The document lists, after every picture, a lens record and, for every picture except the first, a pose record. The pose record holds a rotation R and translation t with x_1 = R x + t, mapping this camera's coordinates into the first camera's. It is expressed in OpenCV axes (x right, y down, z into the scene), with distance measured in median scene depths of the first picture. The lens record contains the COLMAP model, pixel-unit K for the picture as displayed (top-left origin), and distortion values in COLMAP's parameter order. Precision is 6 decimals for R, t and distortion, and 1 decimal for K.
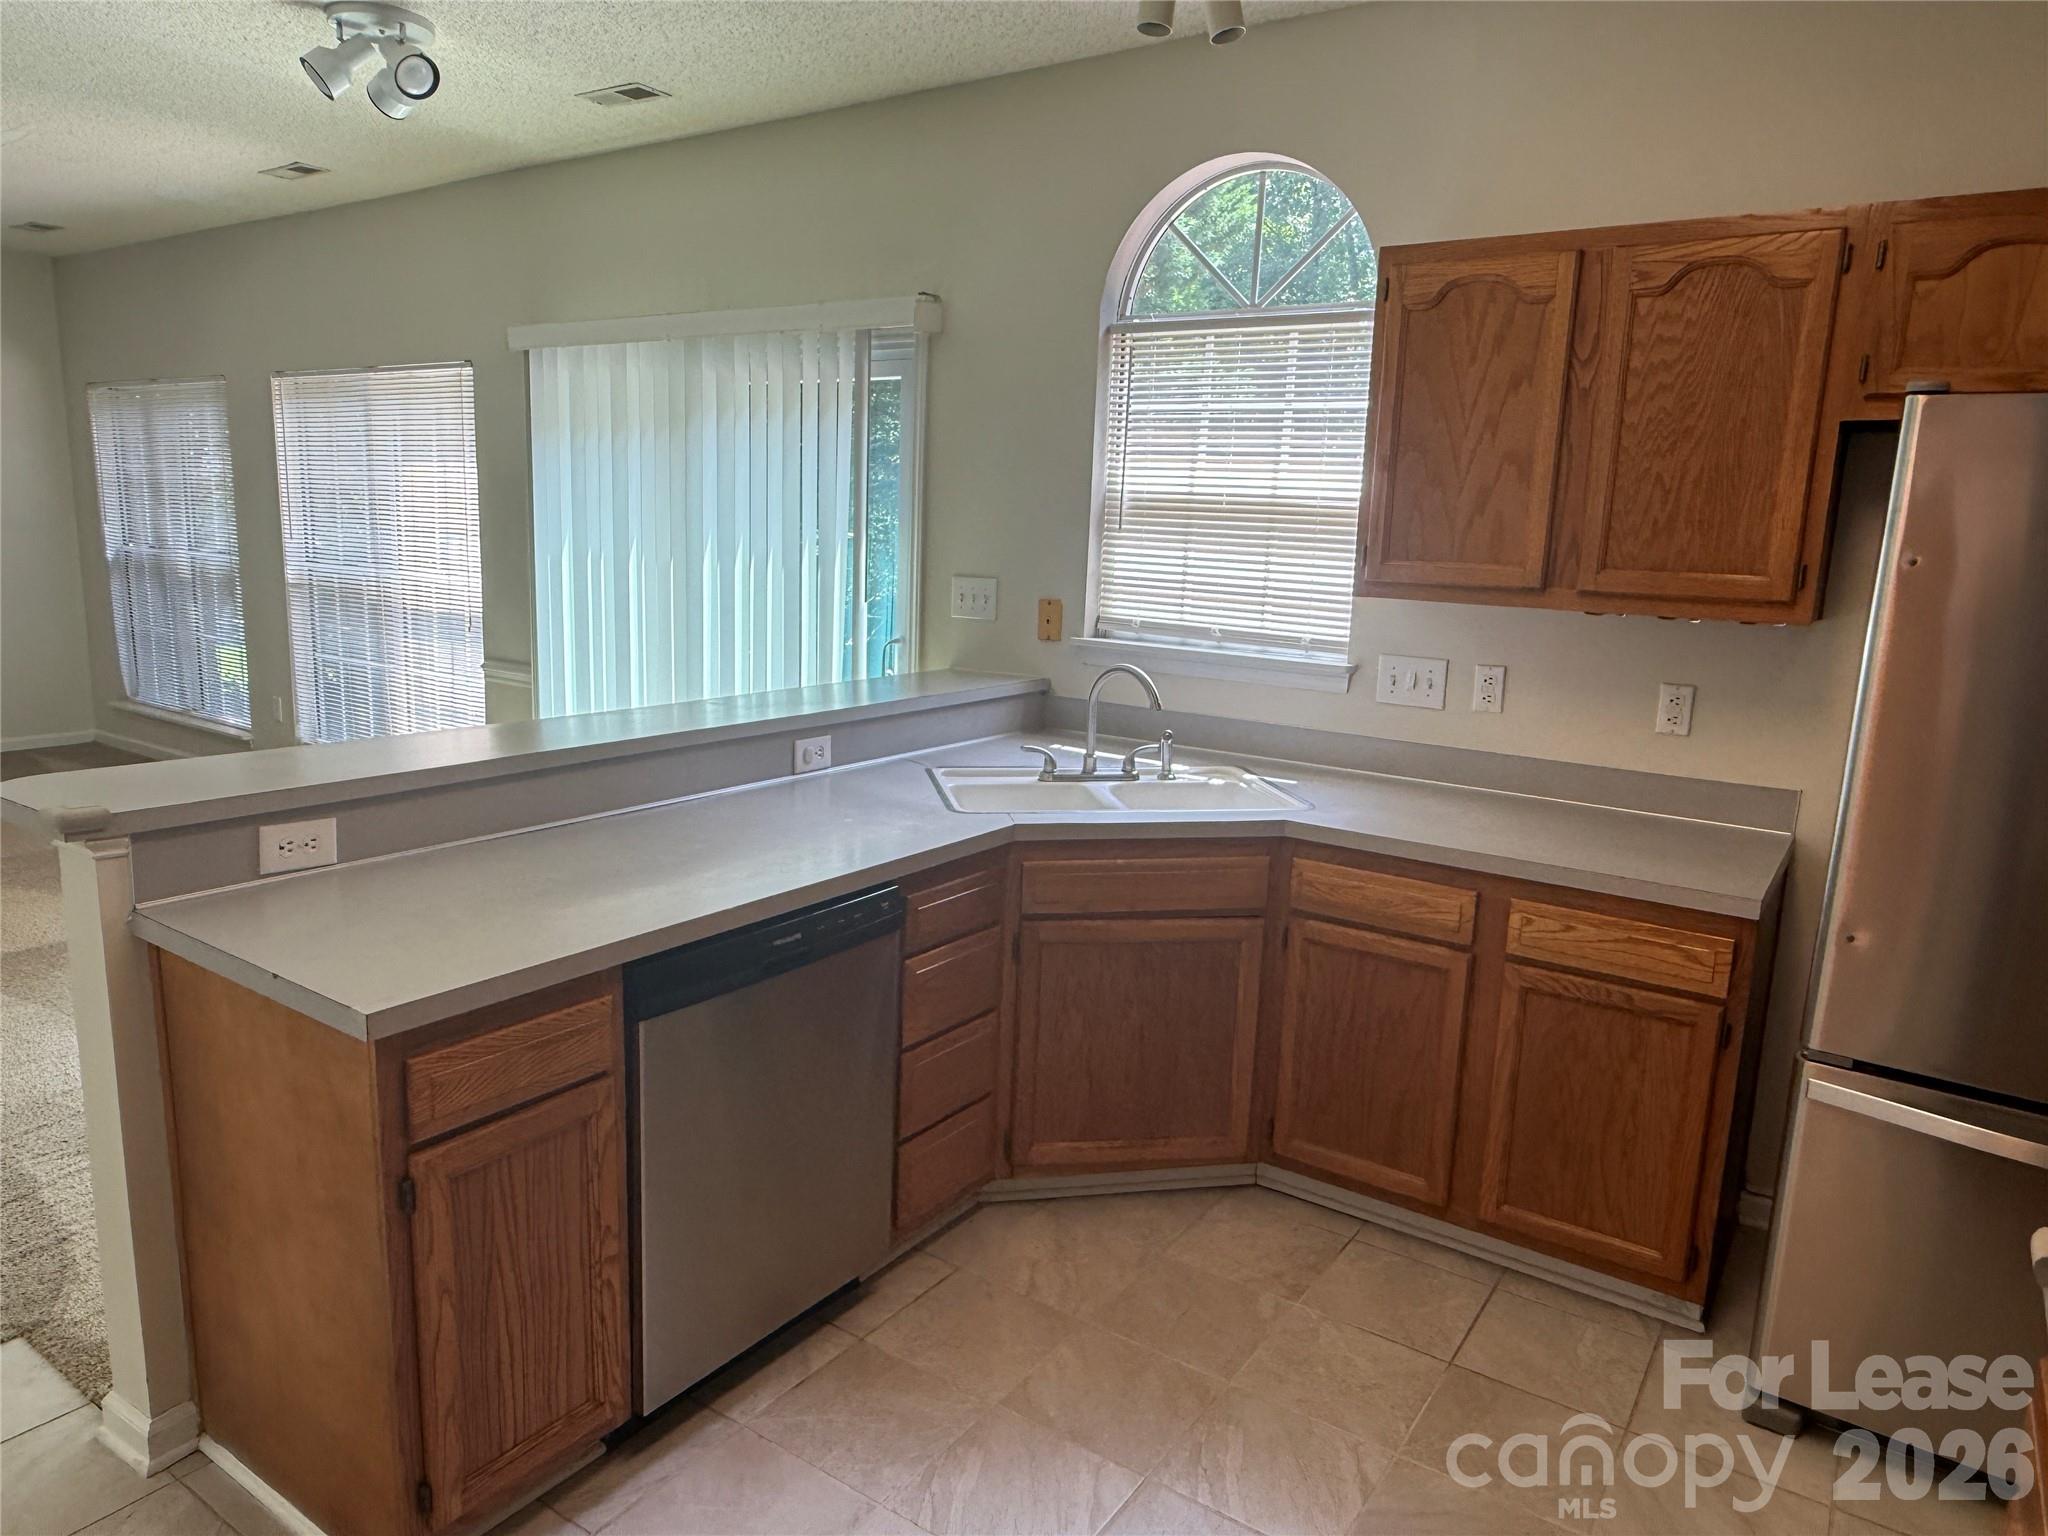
lens RADIAL K [[1314.2, 0, 1032.2], [0, 1314.2, 765.5], [0, 0, 1]] dist [0.006292, -0.002134]
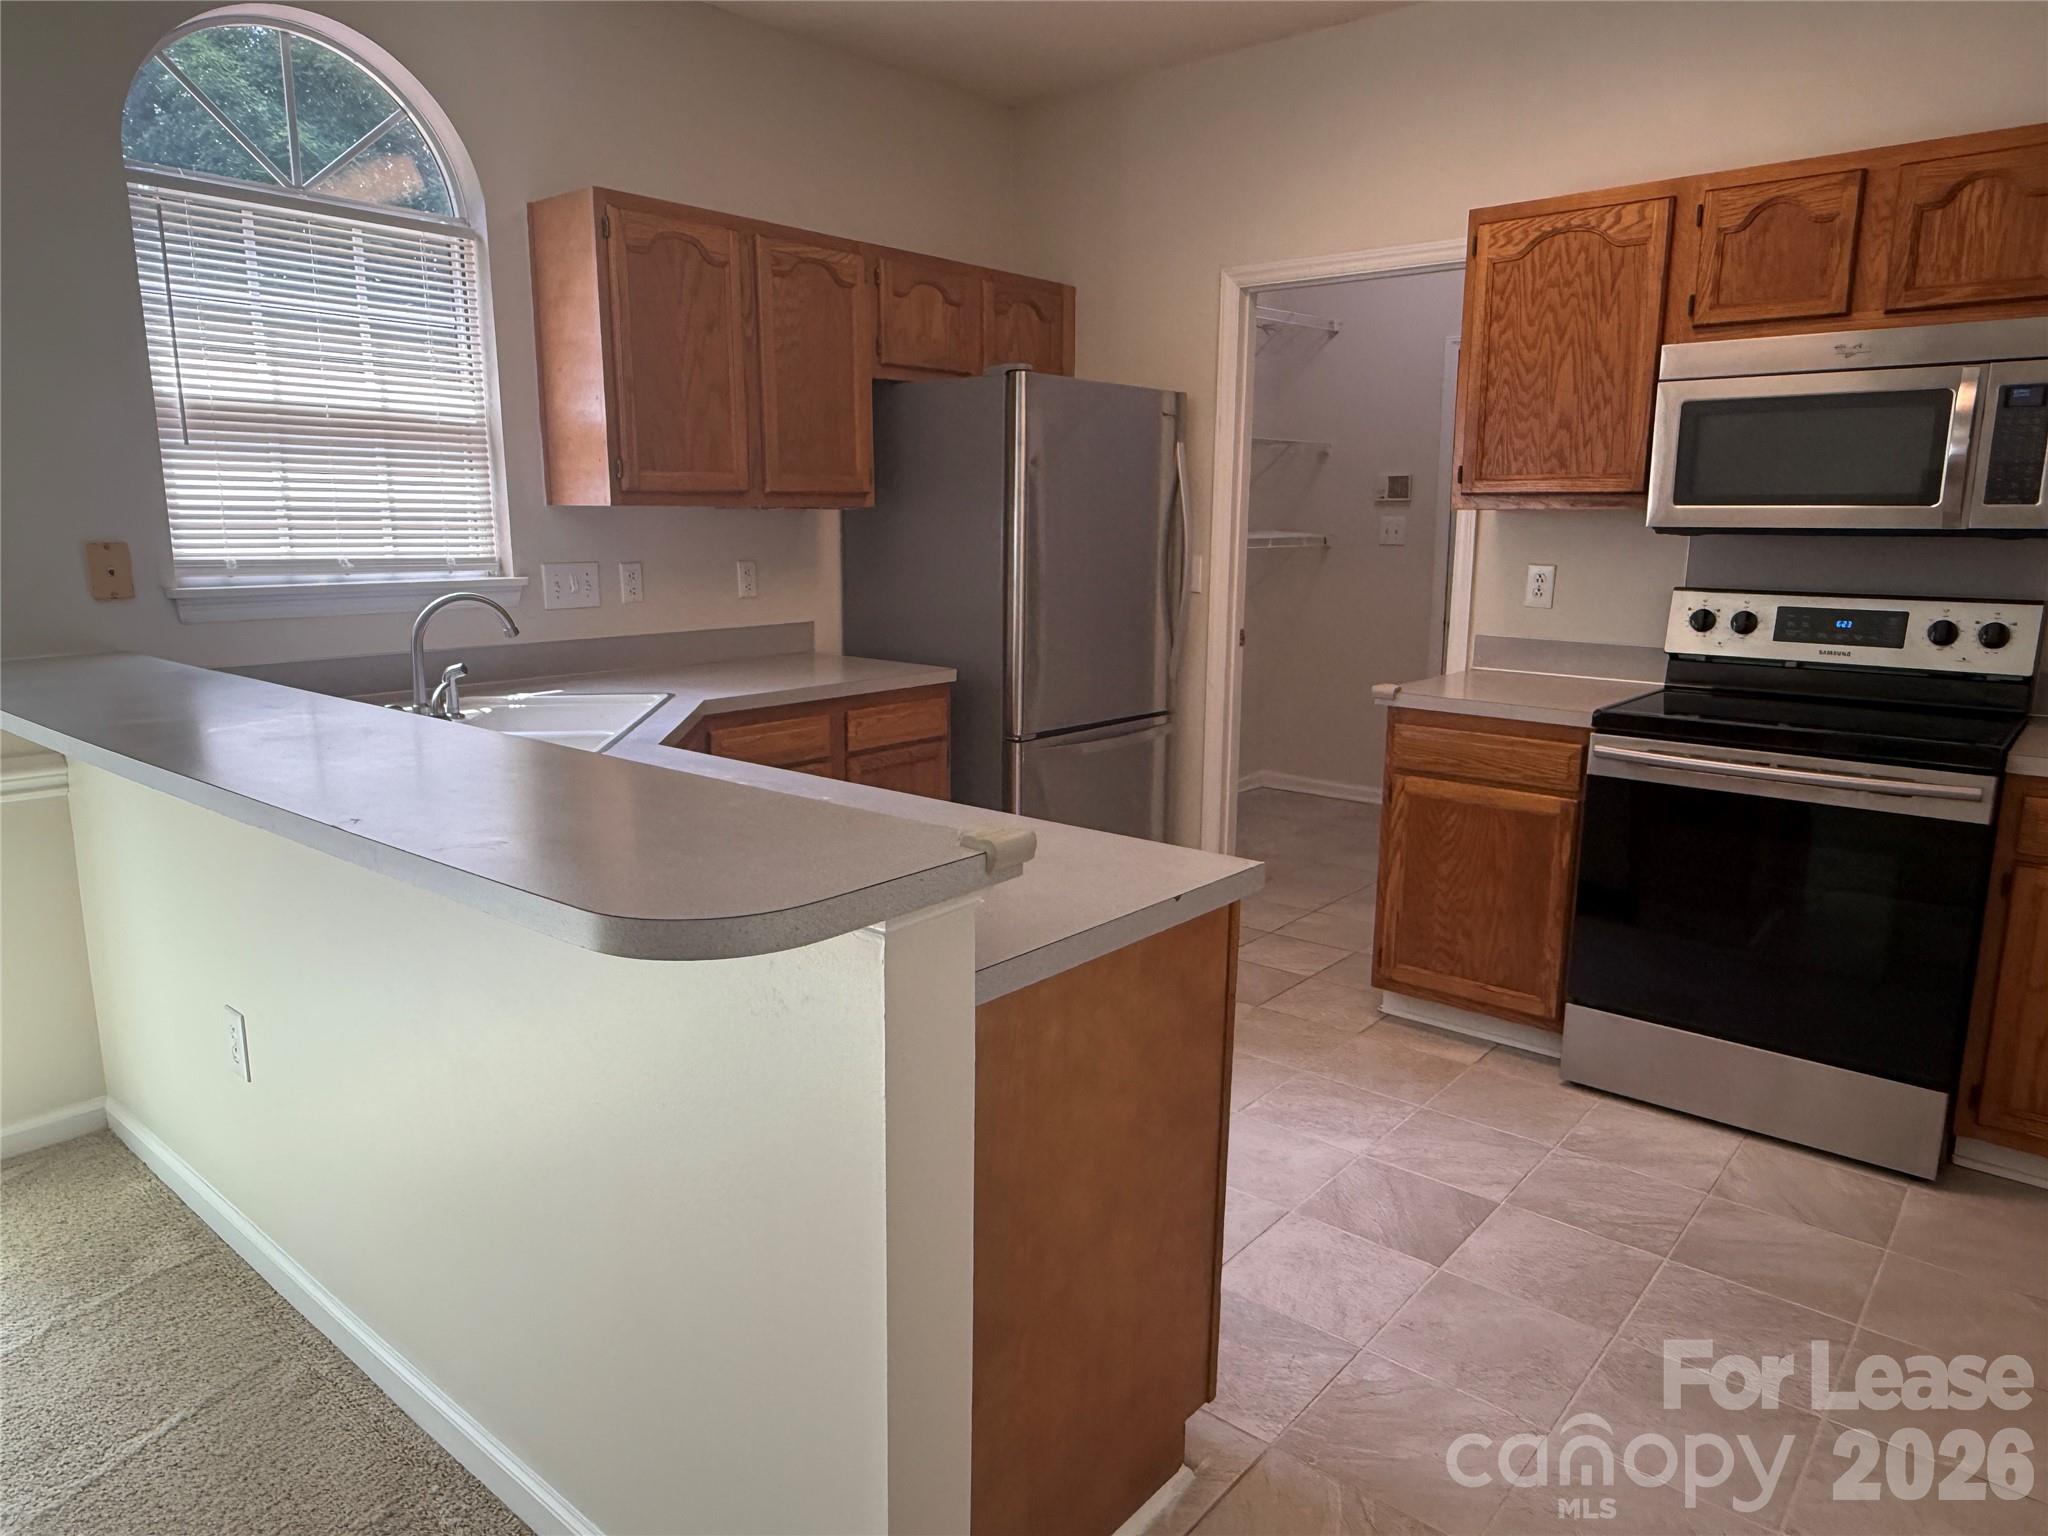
lens RADIAL K [[1314.2, 0, 1027.1], [0, 1314.2, 772.6], [0, 0, 1]] dist [0.006292, -0.002134]
pose [[0.113654, -0.236997, 0.964839, -0.739232], [0.178821, 0.960152, 0.214781, -0.078520], [-0.977295, 0.148123, 0.151505, 0.463394]]
